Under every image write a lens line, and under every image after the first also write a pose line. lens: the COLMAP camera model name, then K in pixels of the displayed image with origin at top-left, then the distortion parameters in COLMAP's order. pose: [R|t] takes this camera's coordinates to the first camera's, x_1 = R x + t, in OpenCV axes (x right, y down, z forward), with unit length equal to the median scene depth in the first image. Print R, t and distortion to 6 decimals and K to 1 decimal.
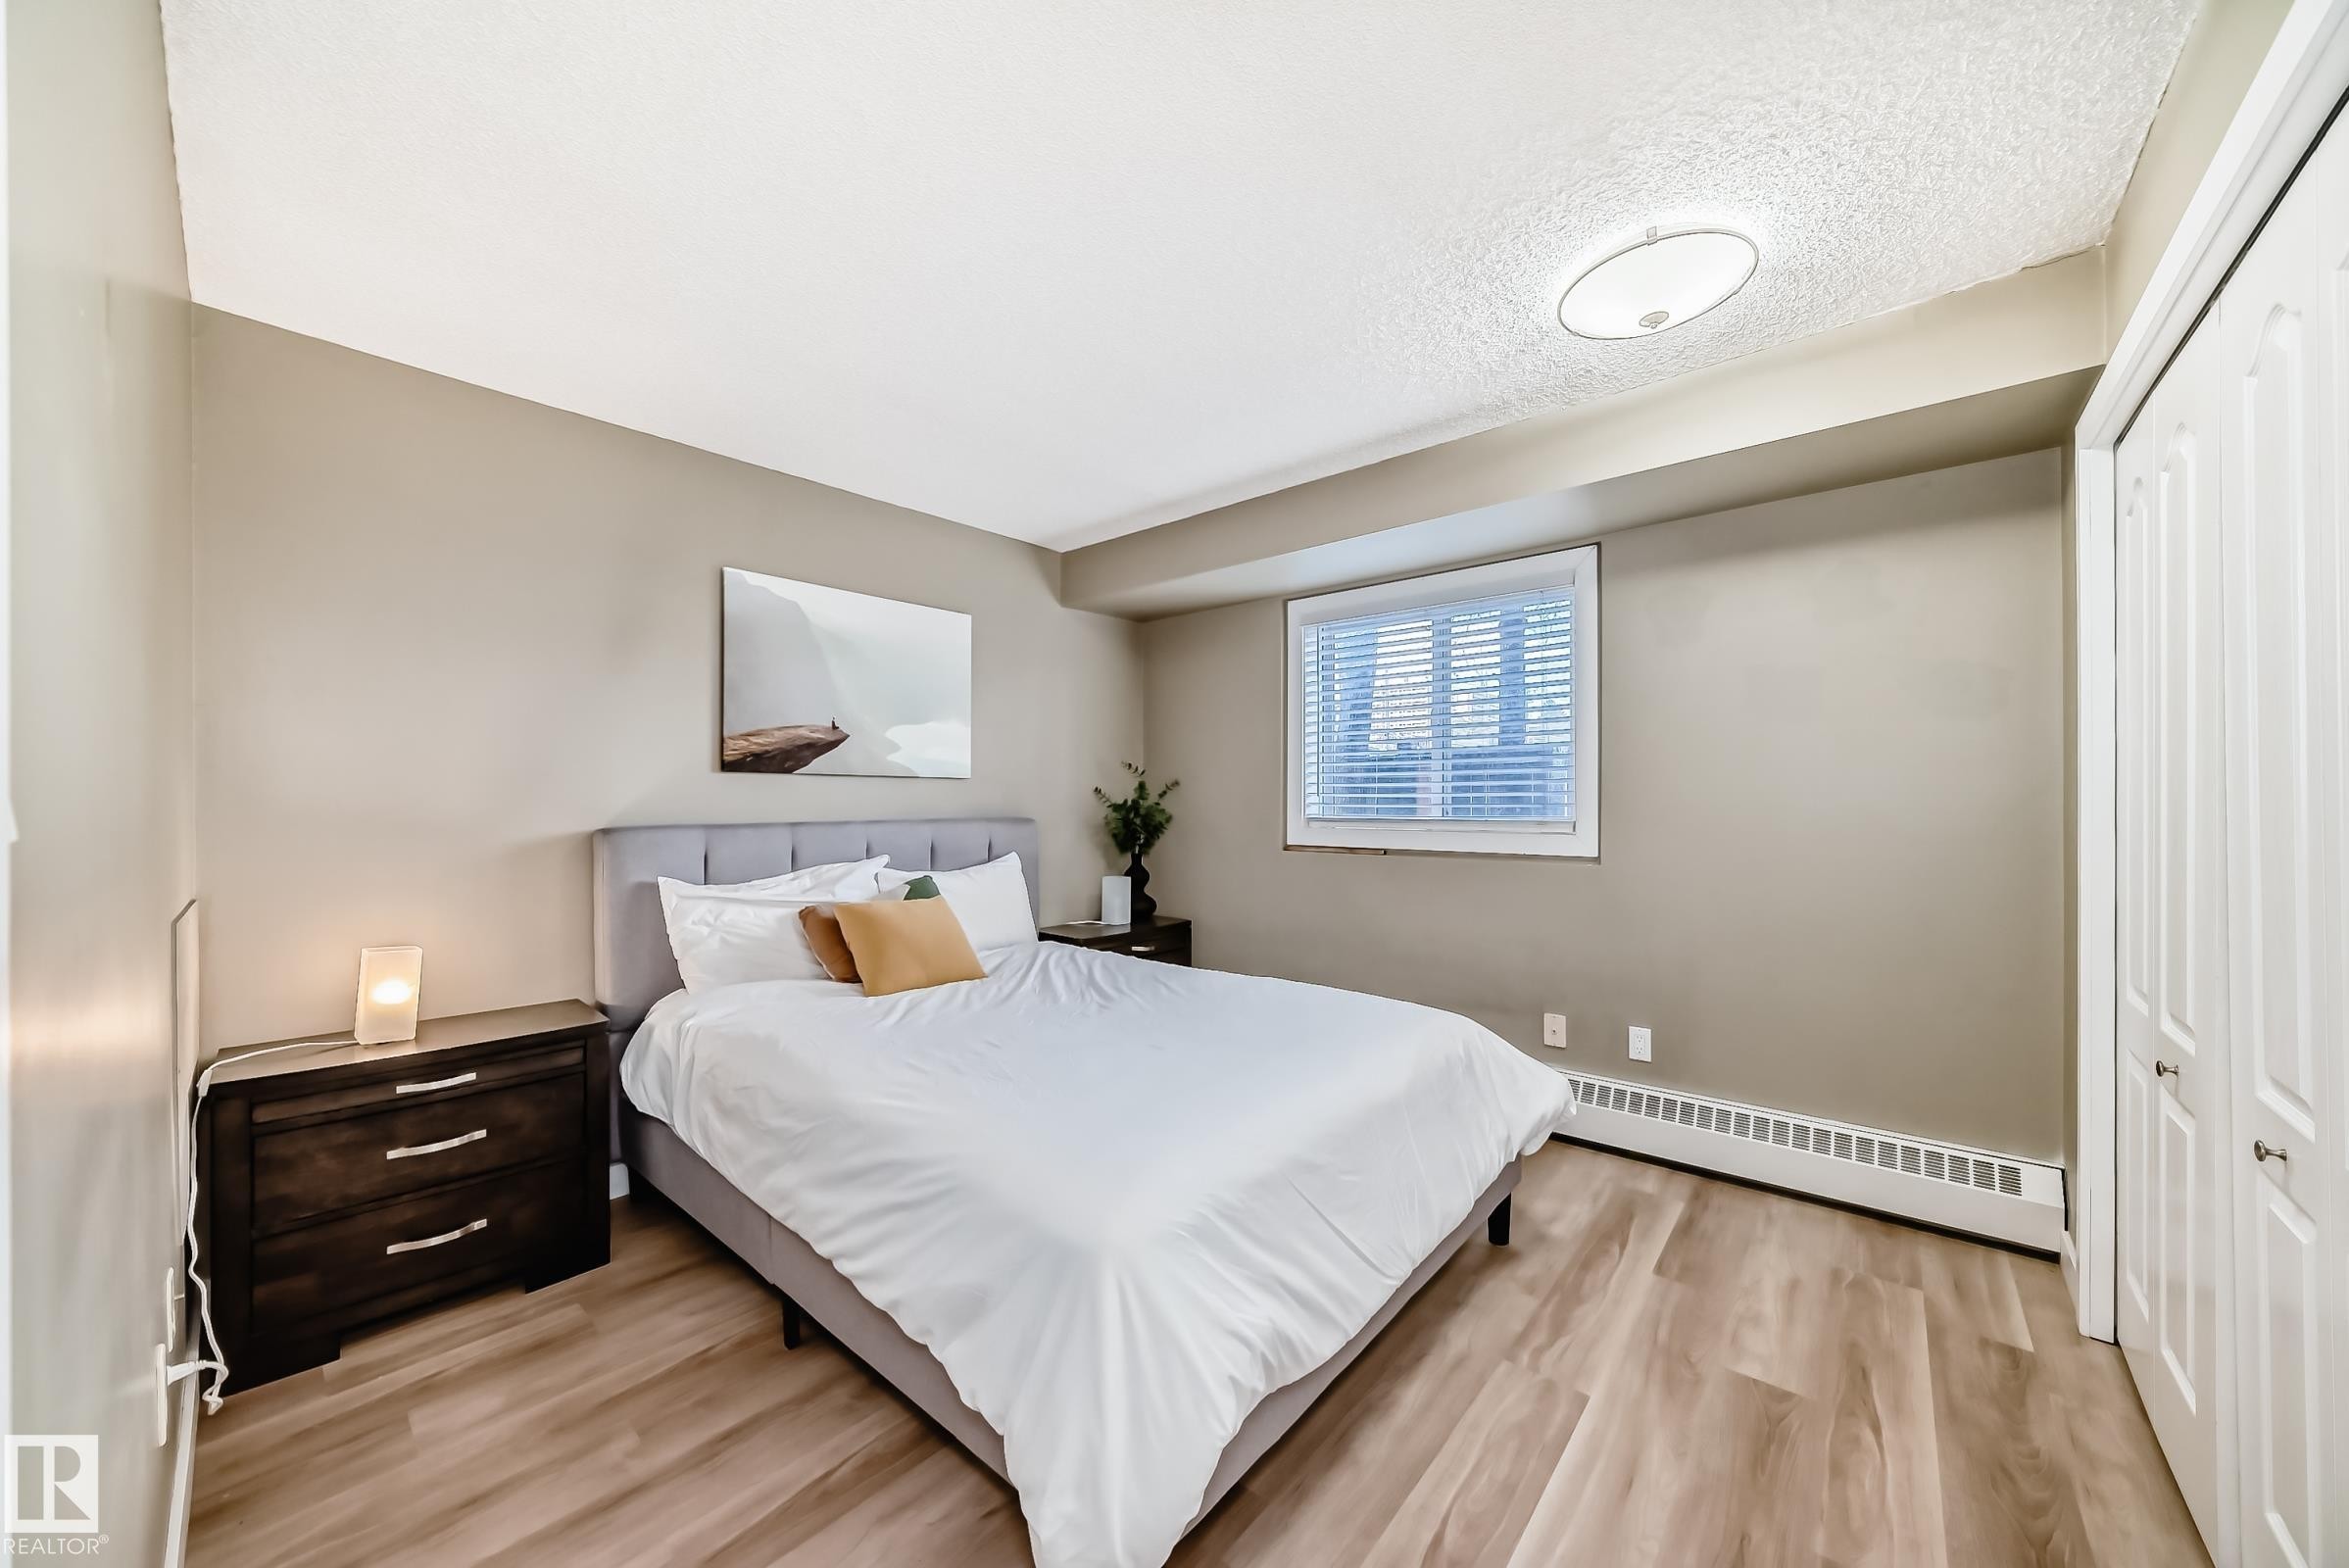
lens RADIAL K [[823.1, 0, 1181.5], [0, 823.1, 797.7], [0, 0, 1]] dist [-0.031199, 0.009358]
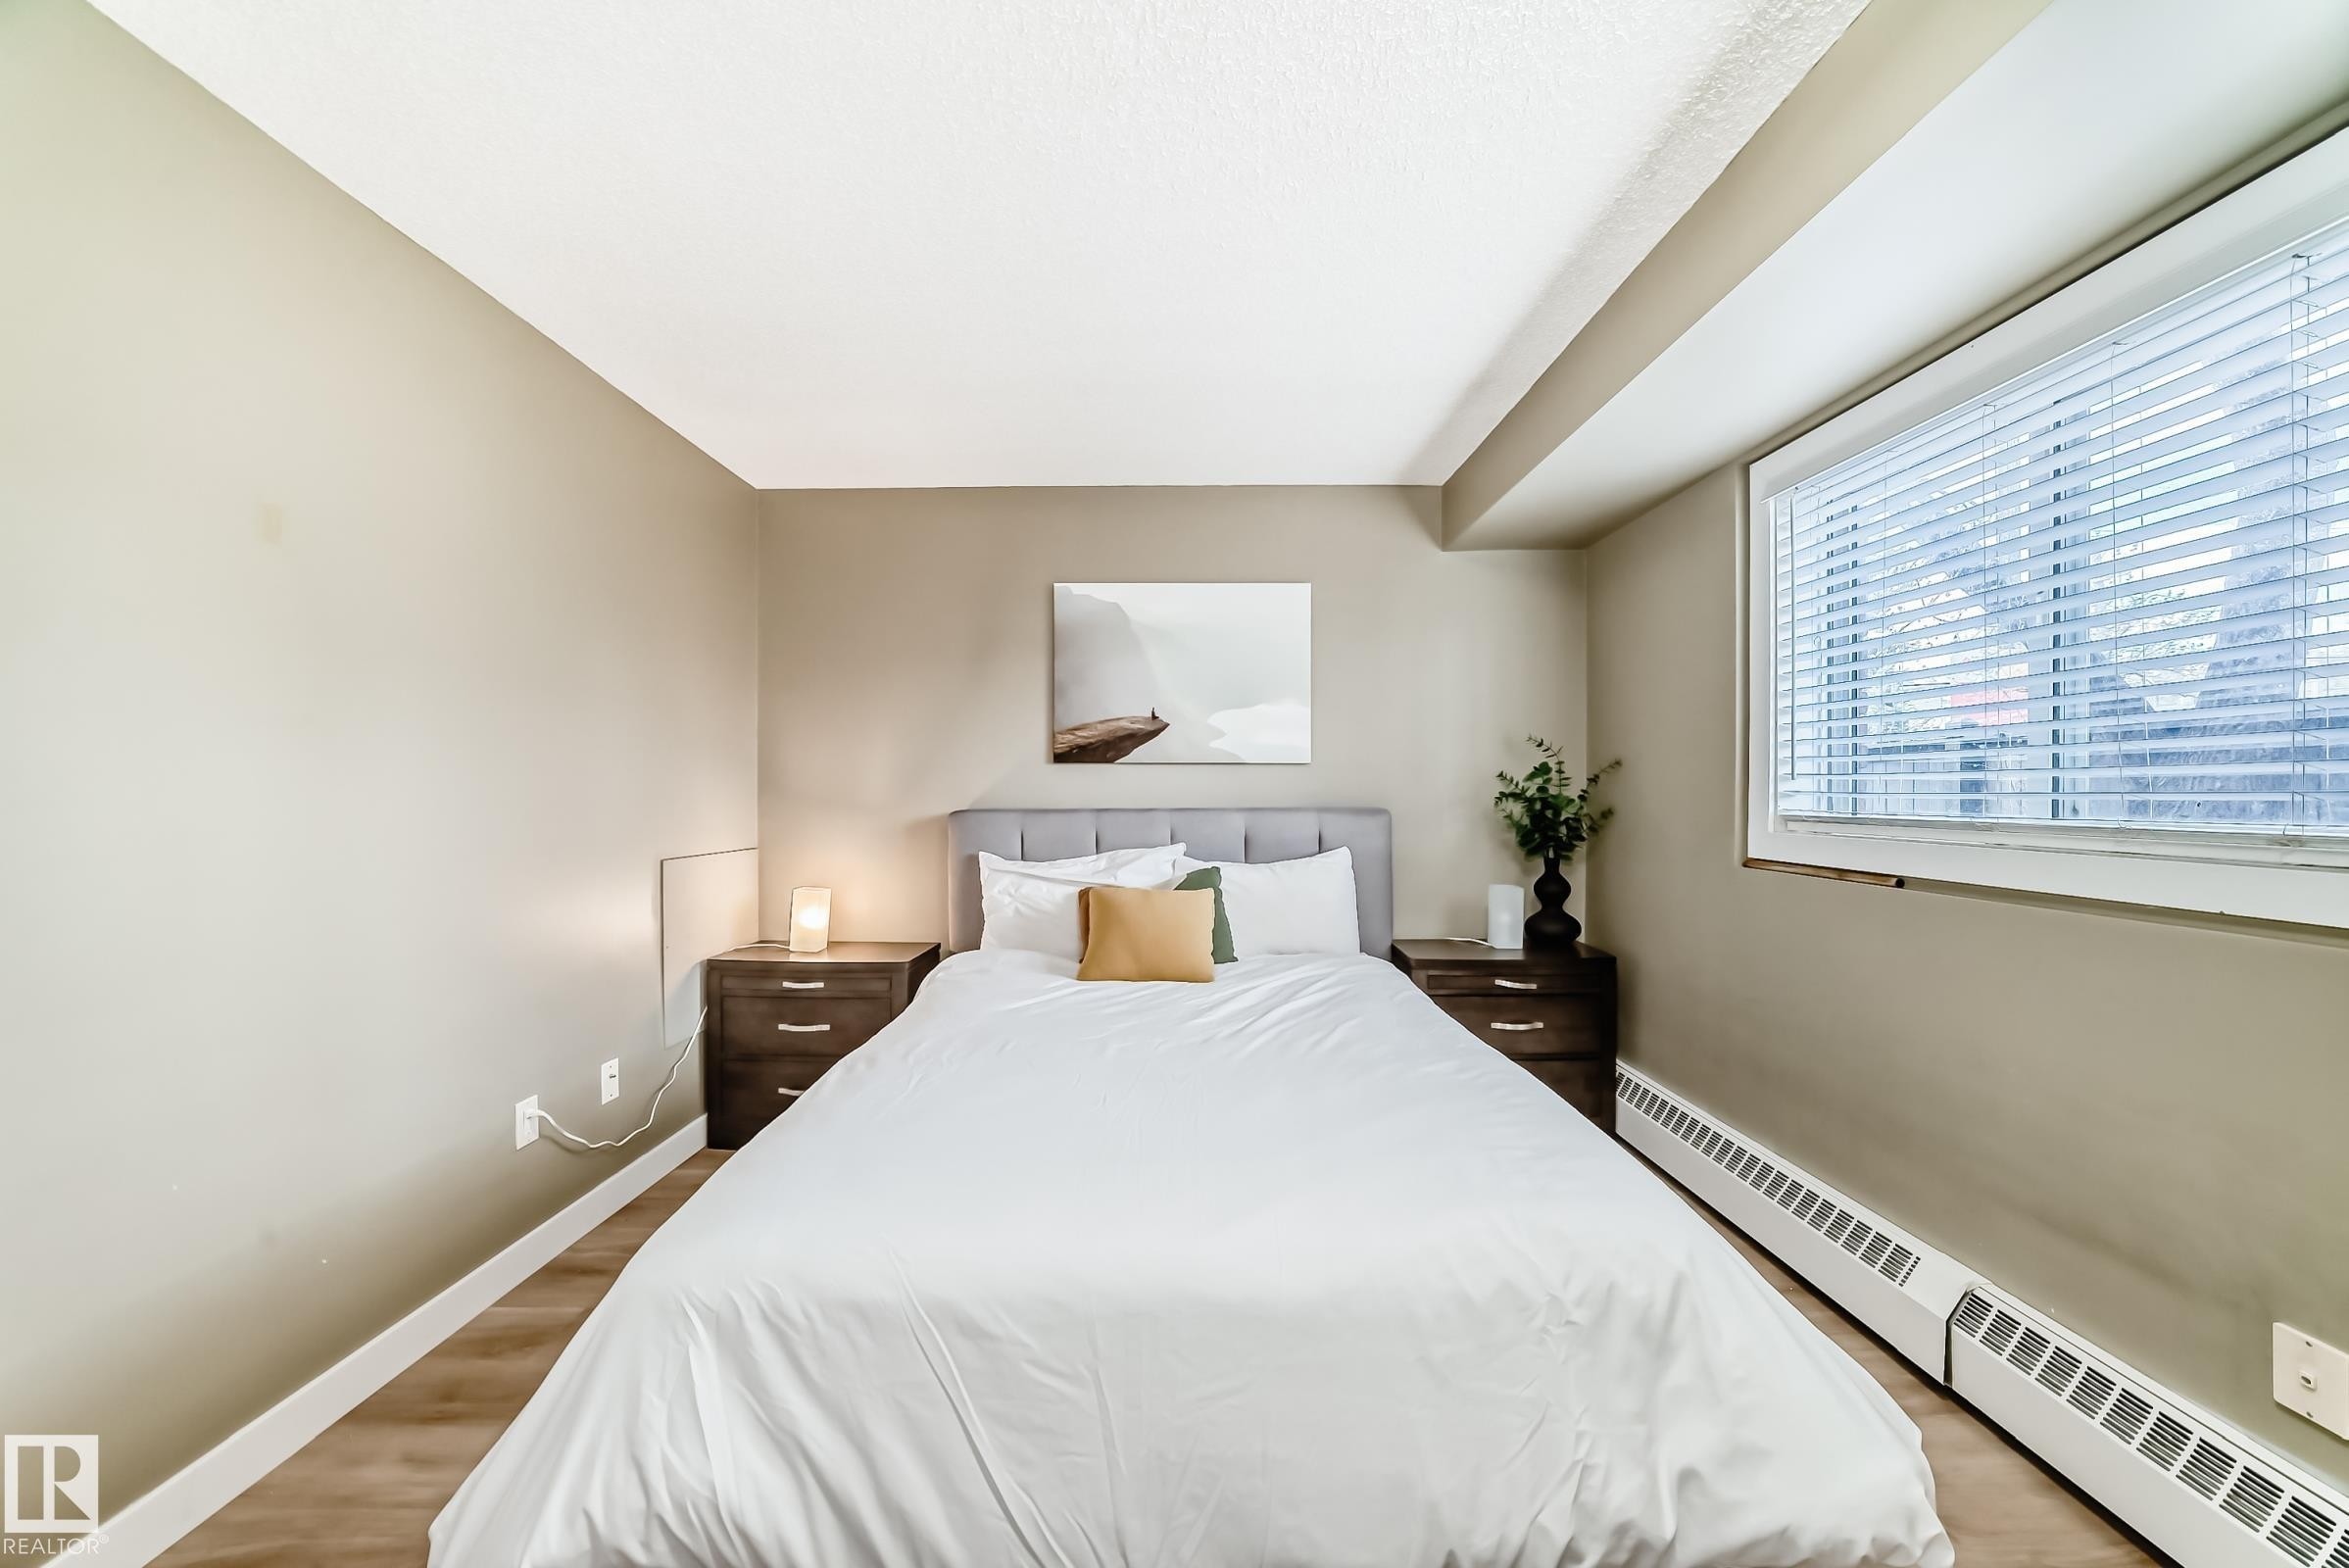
lens RADIAL K [[823.1, 0, 1181.5], [0, 823.1, 797.7], [0, 0, 1]] dist [-0.031199, 0.009358]
pose [[0.661126, 0.006198, -0.750249, 0.381231], [0.002954, 0.999937, 0.010863, 0.004435], [0.750269, -0.009398, 0.661066, 0.340896]]
